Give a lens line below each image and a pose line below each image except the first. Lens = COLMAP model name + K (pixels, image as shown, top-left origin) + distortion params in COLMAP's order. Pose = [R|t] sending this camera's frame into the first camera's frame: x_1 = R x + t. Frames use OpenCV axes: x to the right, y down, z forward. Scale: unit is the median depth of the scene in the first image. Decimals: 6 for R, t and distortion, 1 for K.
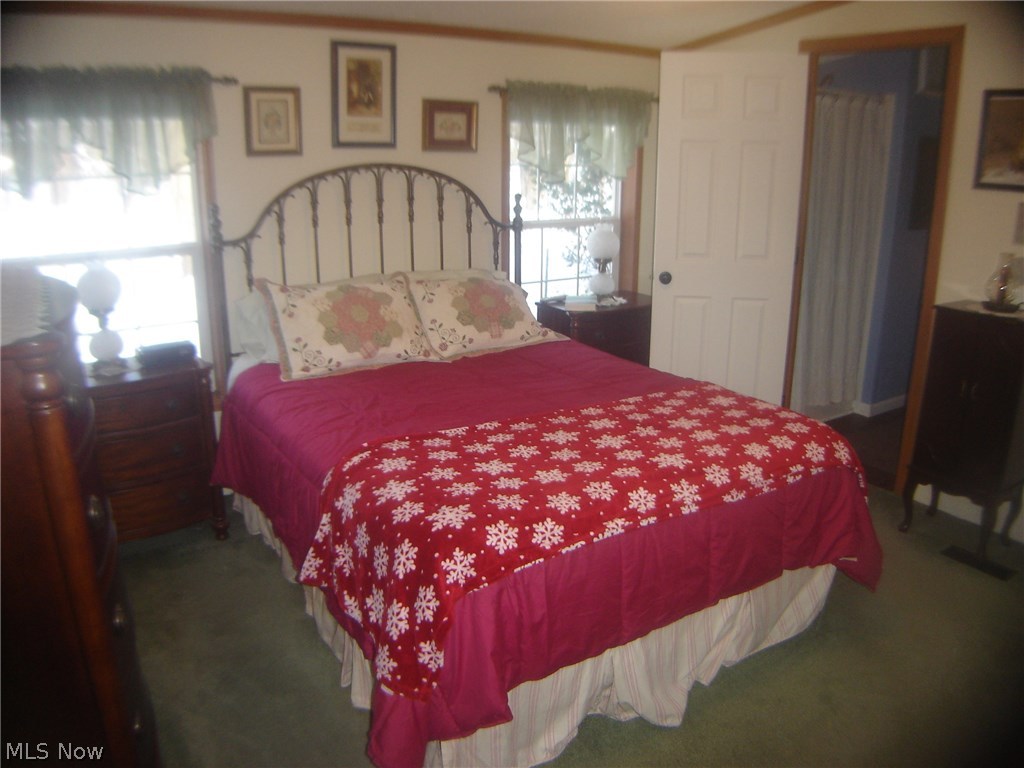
lens RADIAL K [[775.5, 0, 512.0], [0, 775.5, 384.0], [0, 0, 1]] dist [-0.162766, 0.085555]
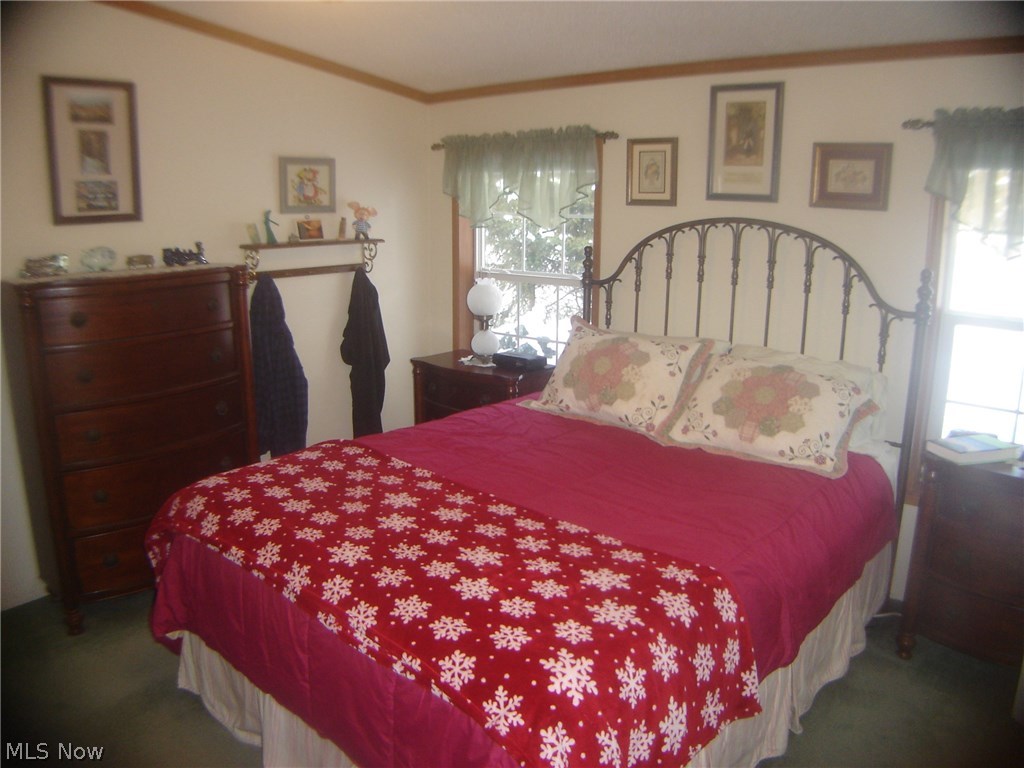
lens RADIAL K [[775.5, 0, 512.0], [0, 775.5, 384.0], [0, 0, 1]] dist [-0.162766, 0.085555]
pose [[0.293428, 0.214397, -0.931630, 0.638241], [-0.284151, 0.950043, 0.129138, -0.151971], [0.912775, 0.226831, 0.339690, 0.526746]]
